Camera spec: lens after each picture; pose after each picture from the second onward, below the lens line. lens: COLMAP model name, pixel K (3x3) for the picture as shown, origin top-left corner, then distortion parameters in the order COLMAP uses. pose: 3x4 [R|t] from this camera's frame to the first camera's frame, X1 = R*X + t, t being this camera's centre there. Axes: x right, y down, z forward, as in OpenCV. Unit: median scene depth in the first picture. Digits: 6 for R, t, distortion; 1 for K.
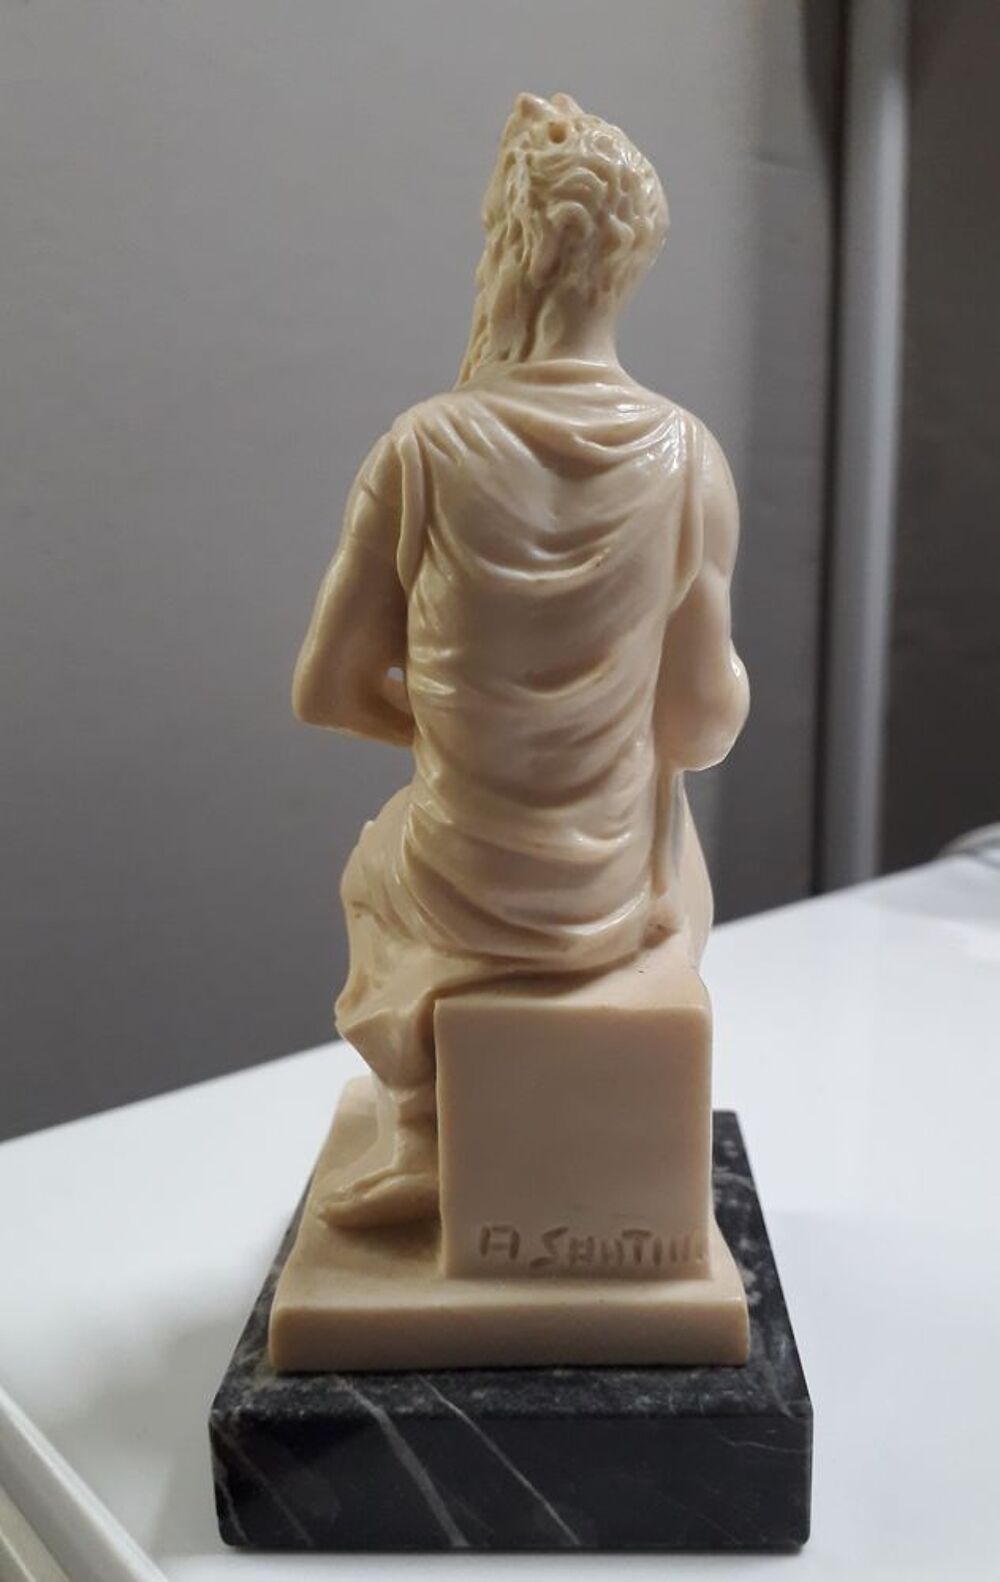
lens RADIAL K [[1158.6, 0, 500.0], [0, 1158.6, 791.0], [0, 0, 1]] dist [-0.004571, -0.098180]
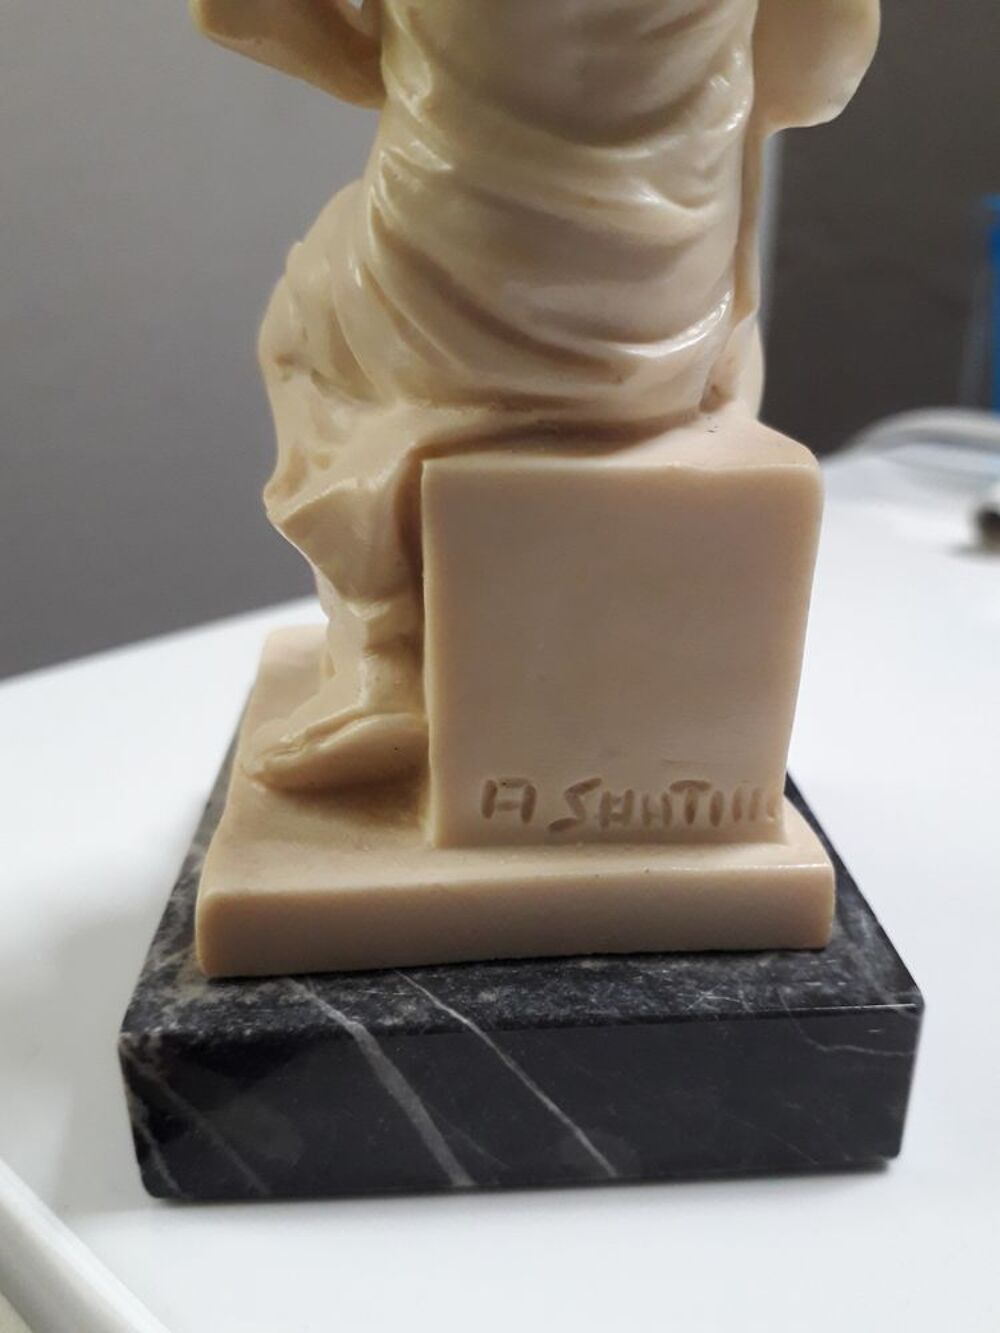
lens RADIAL K [[1211.7, 0, 500.0], [0, 1211.7, 666.5], [0, 0, 1]] dist [0.160980, -0.620335]
pose [[0.996687, -0.016076, 0.079730, -0.068839], [-0.003549, 0.970741, 0.240103, 0.124817], [-0.081257, -0.239590, 0.967468, 0.278022]]
